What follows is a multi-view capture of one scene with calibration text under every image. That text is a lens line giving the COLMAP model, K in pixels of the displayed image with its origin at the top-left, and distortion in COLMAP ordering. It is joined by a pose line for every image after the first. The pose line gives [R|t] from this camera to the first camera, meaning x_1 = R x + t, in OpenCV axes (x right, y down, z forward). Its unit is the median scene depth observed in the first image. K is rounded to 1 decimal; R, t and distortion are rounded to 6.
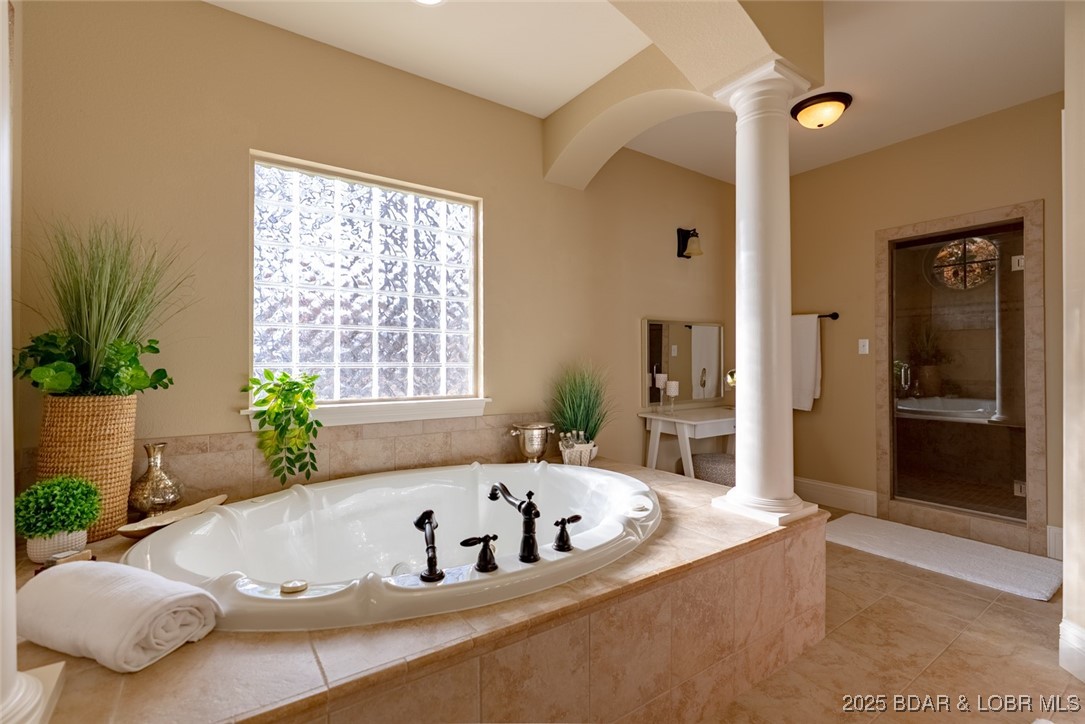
lens RADIAL K [[491.1, 0, 539.5], [0, 491.1, 359.9], [0, 0, 1]] dist [-0.007723, 0.002113]
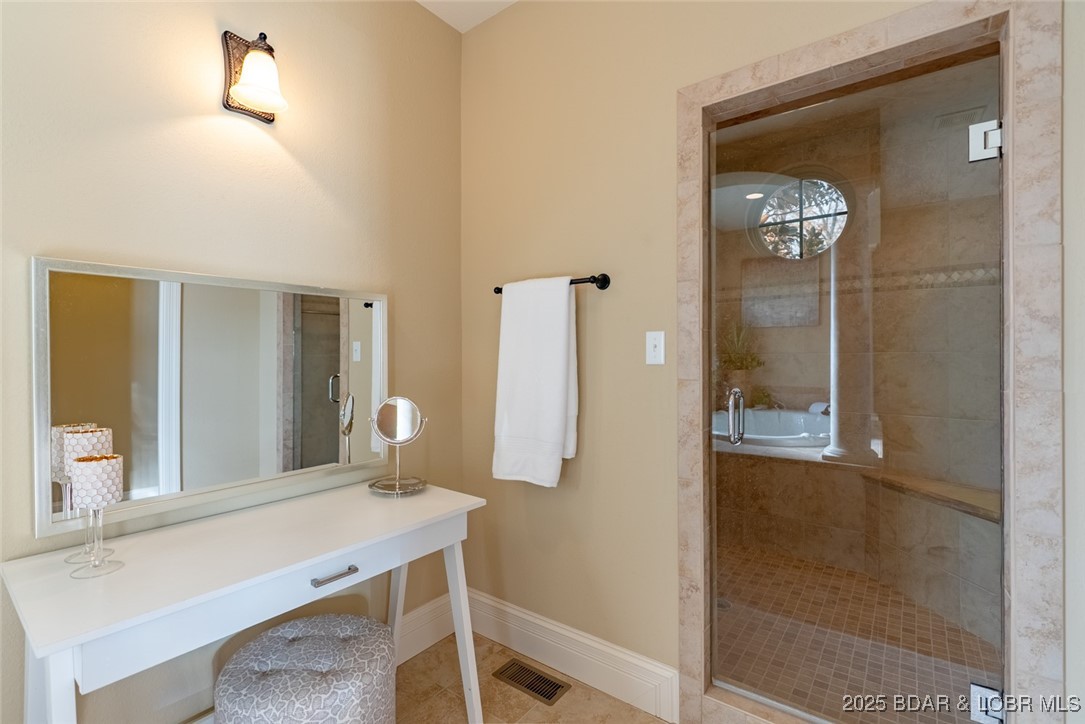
lens RADIAL K [[491.1, 0, 542.3], [0, 491.1, 358.6], [0, 0, 1]] dist [-0.007723, 0.002113]
pose [[0.950476, -0.000232, 0.310797, 0.431039], [-0.000647, 0.999996, 0.002727, -0.018682], [-0.310796, -0.002793, 0.950473, 0.614129]]
